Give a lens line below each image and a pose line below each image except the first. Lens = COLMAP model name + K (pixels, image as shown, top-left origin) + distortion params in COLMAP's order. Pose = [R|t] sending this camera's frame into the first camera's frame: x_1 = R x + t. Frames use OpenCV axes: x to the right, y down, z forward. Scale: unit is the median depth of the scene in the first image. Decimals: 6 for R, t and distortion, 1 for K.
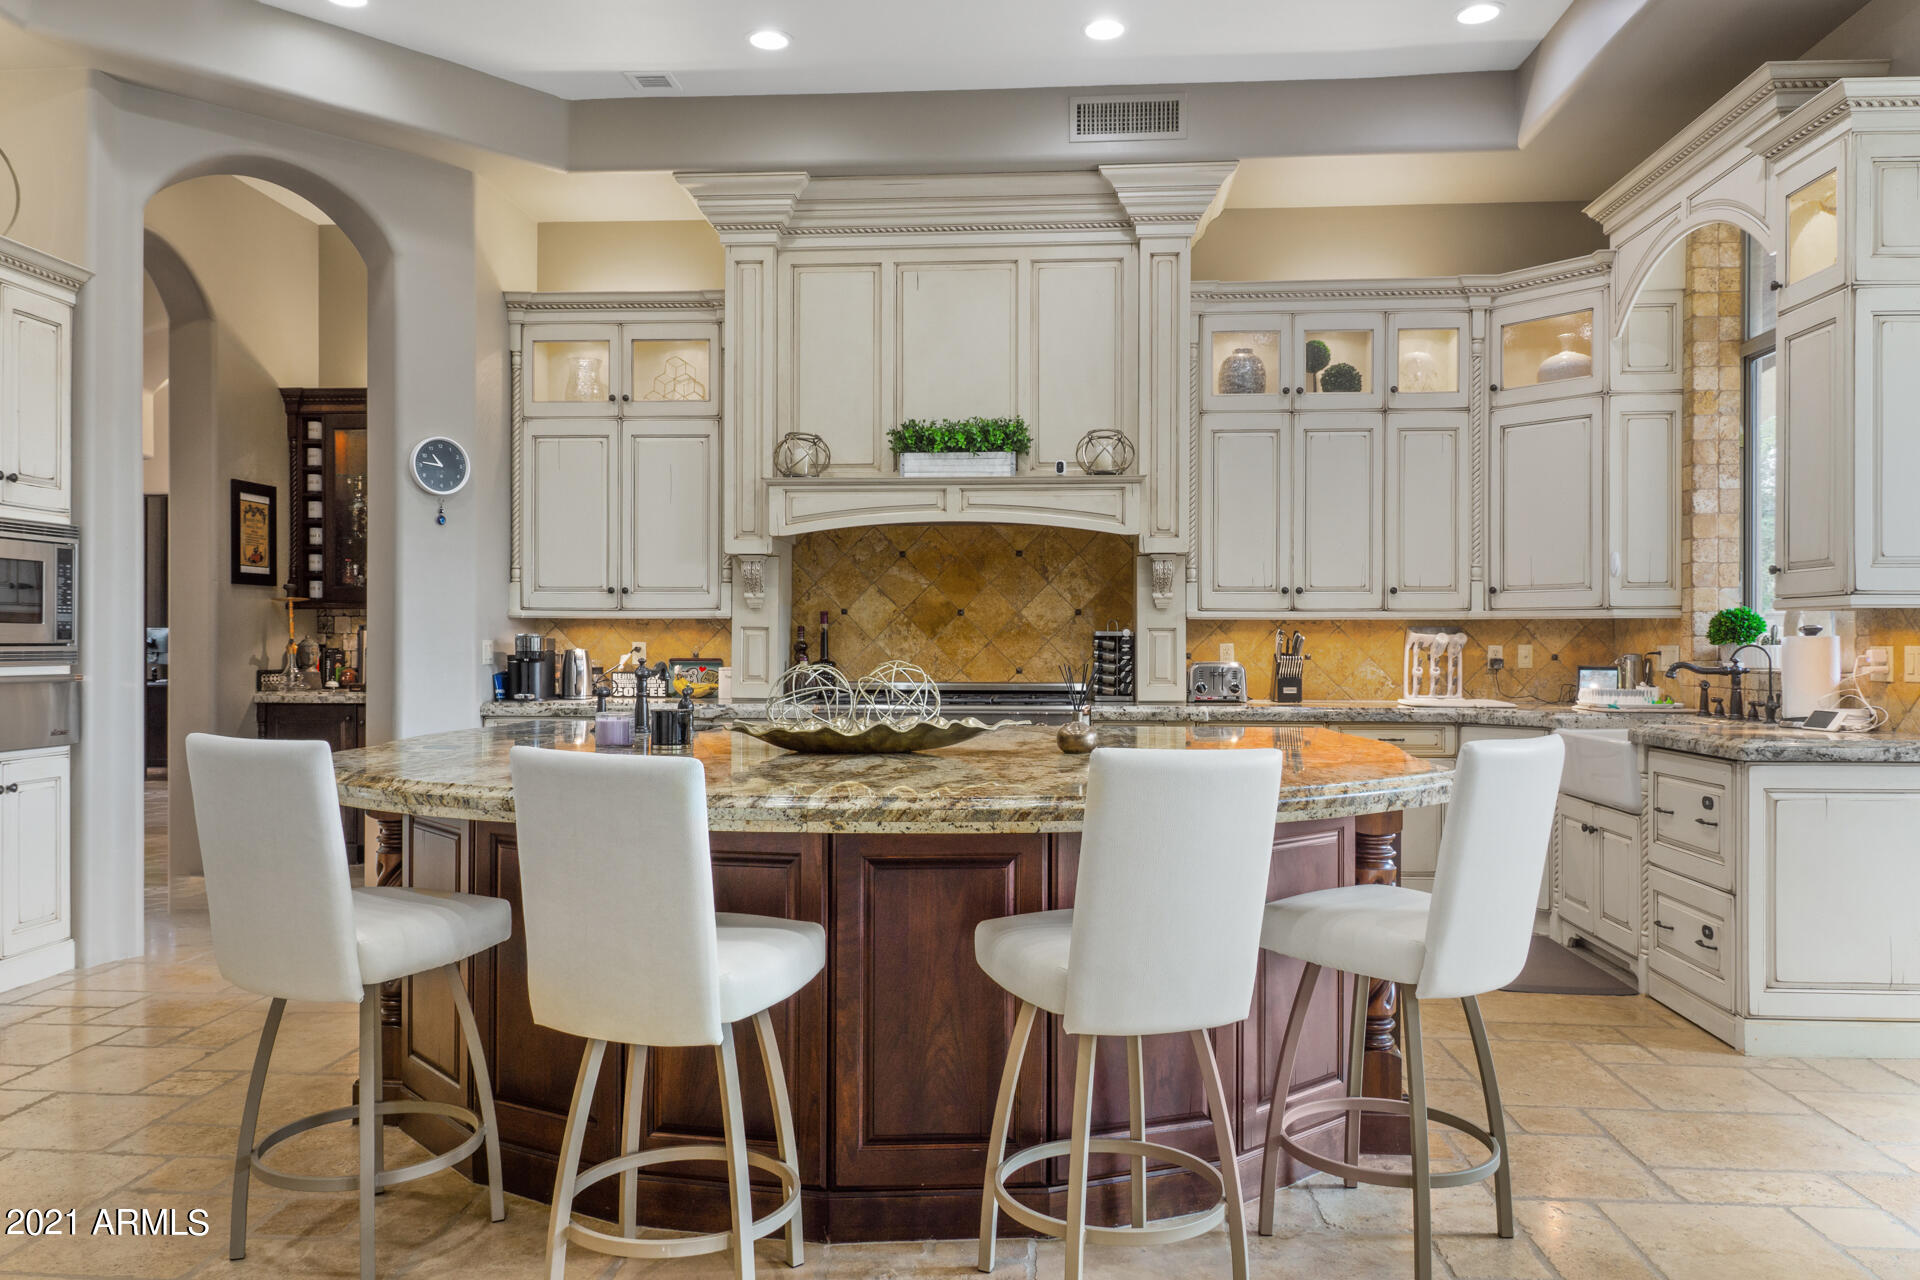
lens RADIAL K [[1340.8, 0, 941.7], [0, 1340.8, 643.1], [0, 0, 1]] dist [0.002781, -0.003464]
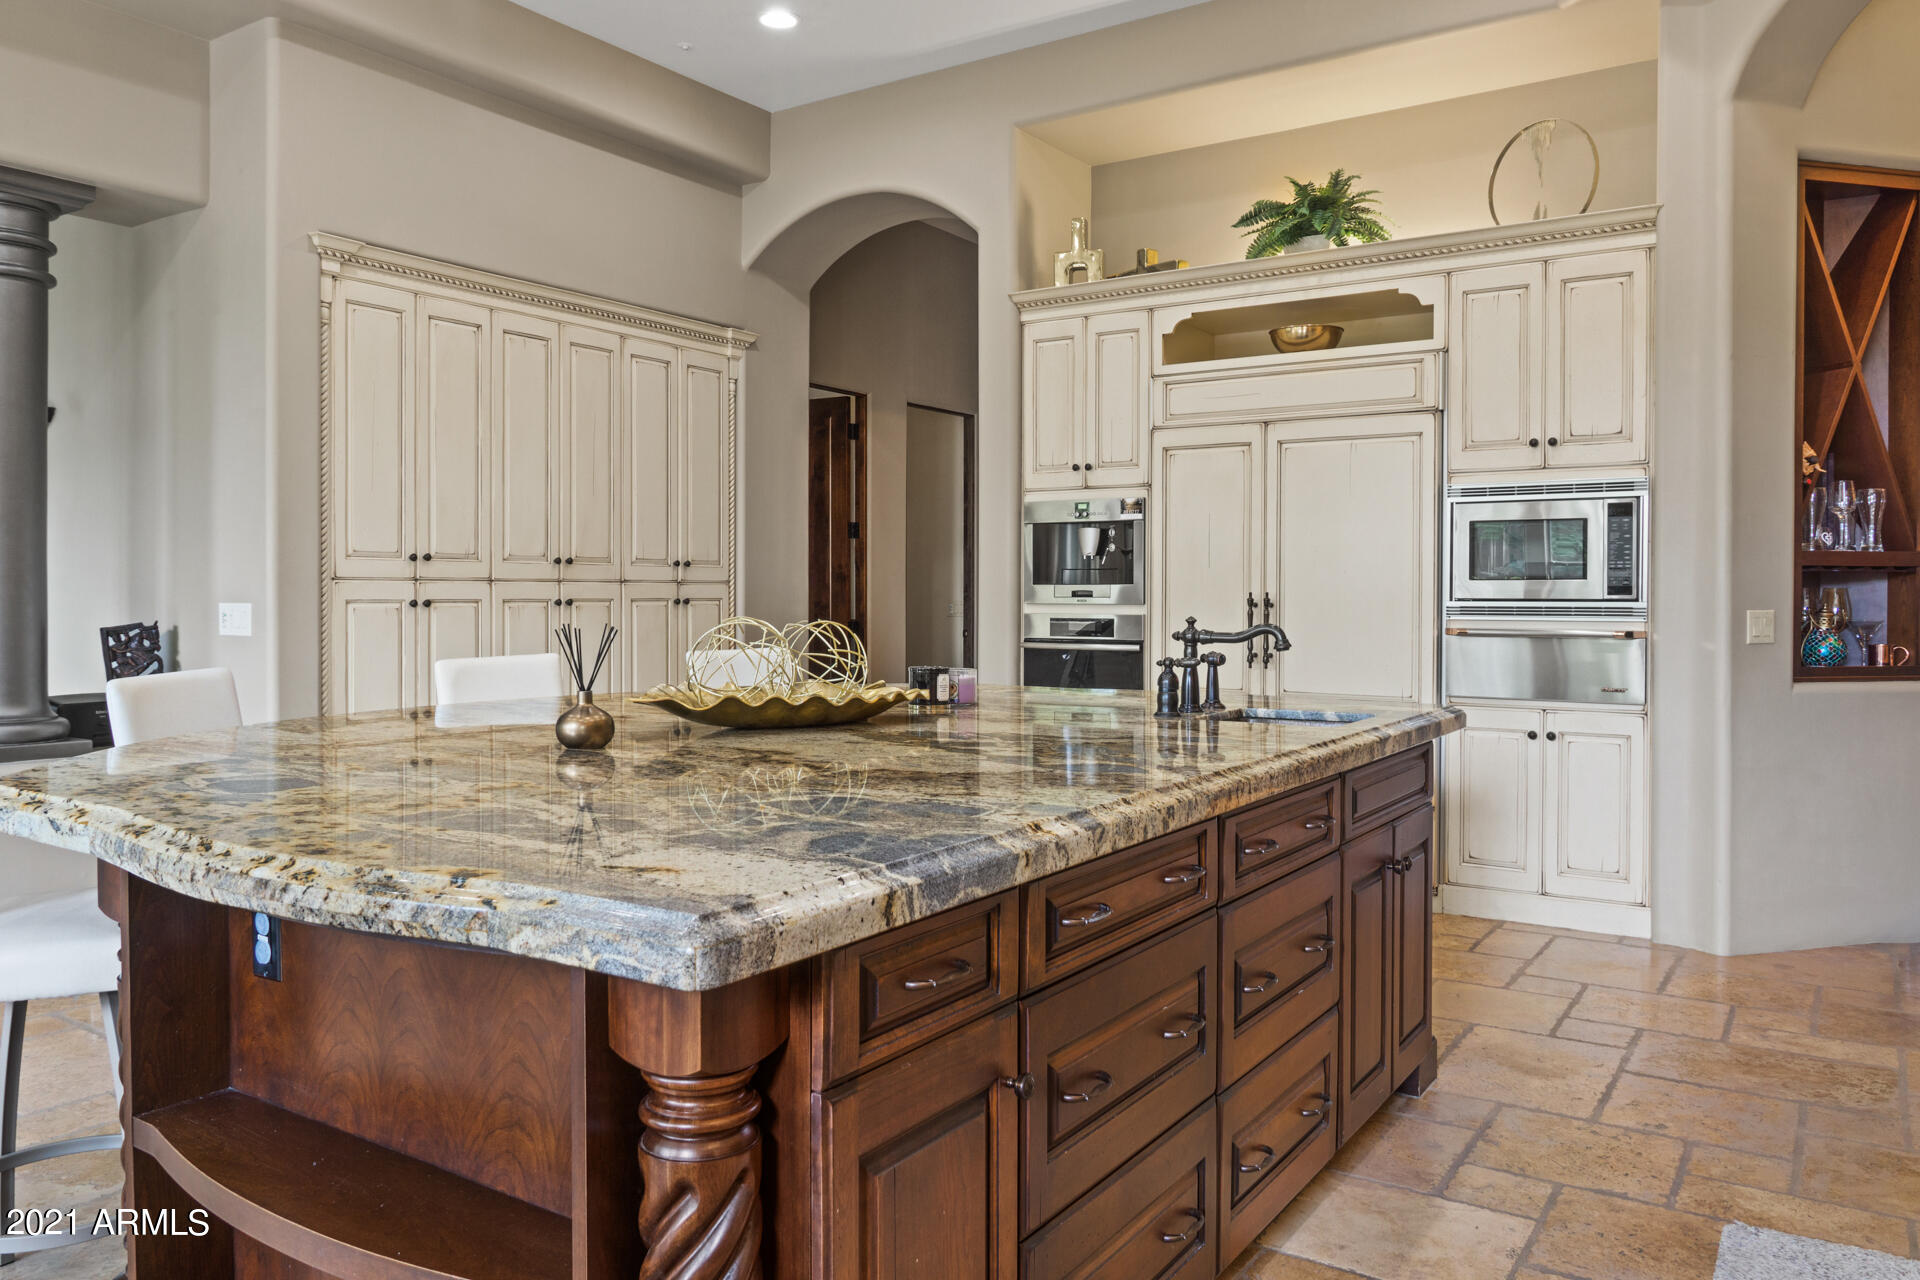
lens RADIAL K [[1358.3, 0, 953.8], [0, 1358.3, 606.8], [0, 0, 1]] dist [-0.003973, -0.003805]
pose [[-0.481253, 0.005793, -0.876563, 0.354397], [-0.003663, 0.999956, 0.008619, -0.000737], [0.876574, 0.007358, -0.481211, 0.826809]]
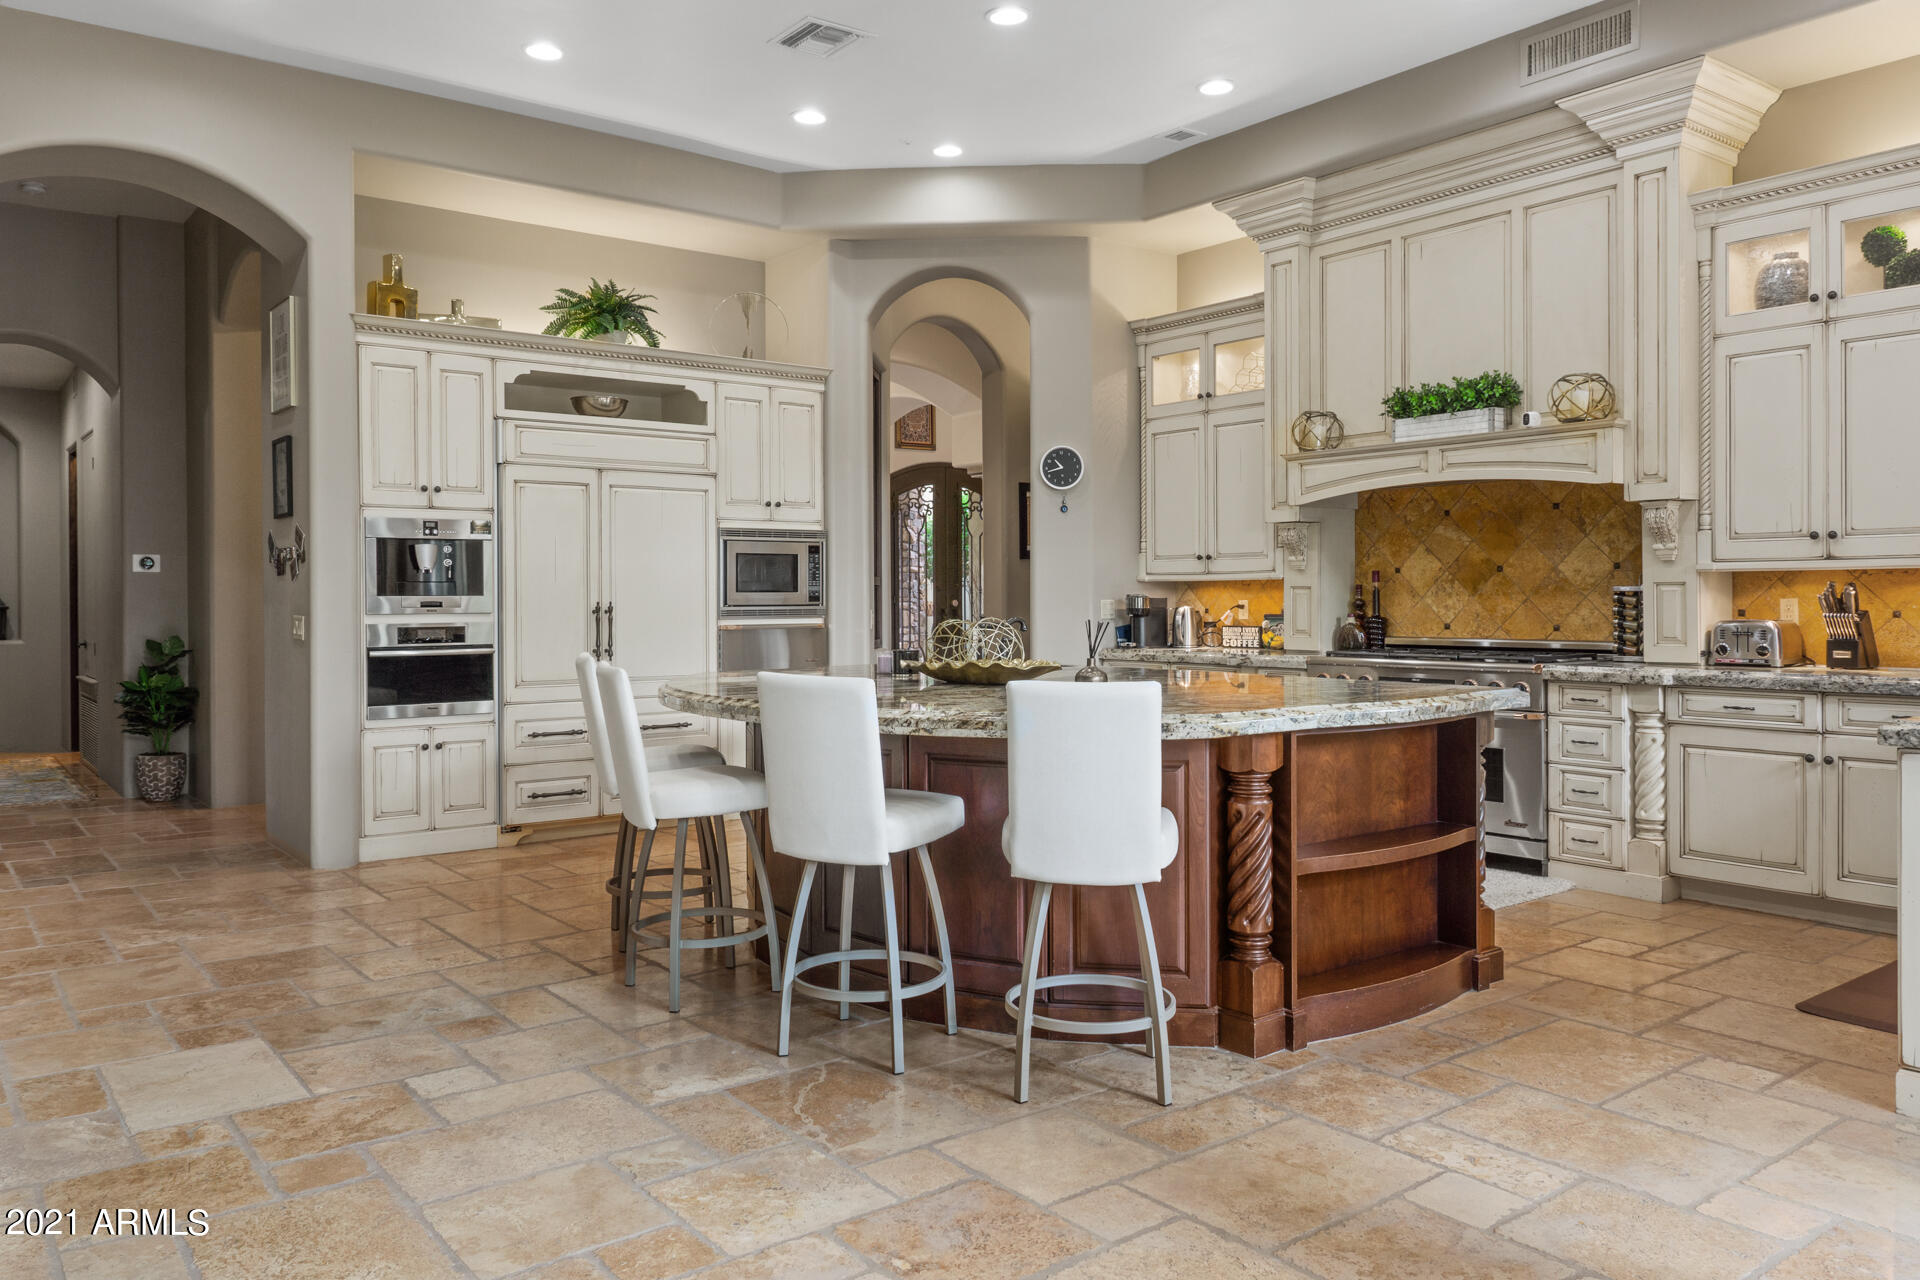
lens RADIAL K [[1358.3, 0, 953.8], [0, 1358.3, 606.8], [0, 0, 1]] dist [-0.003973, -0.003805]
pose [[0.669195, -0.002014, -0.743084, 0.524020], [0.006756, 0.999971, 0.003374, -0.000894], [0.743056, -0.007278, 0.669190, 0.028136]]
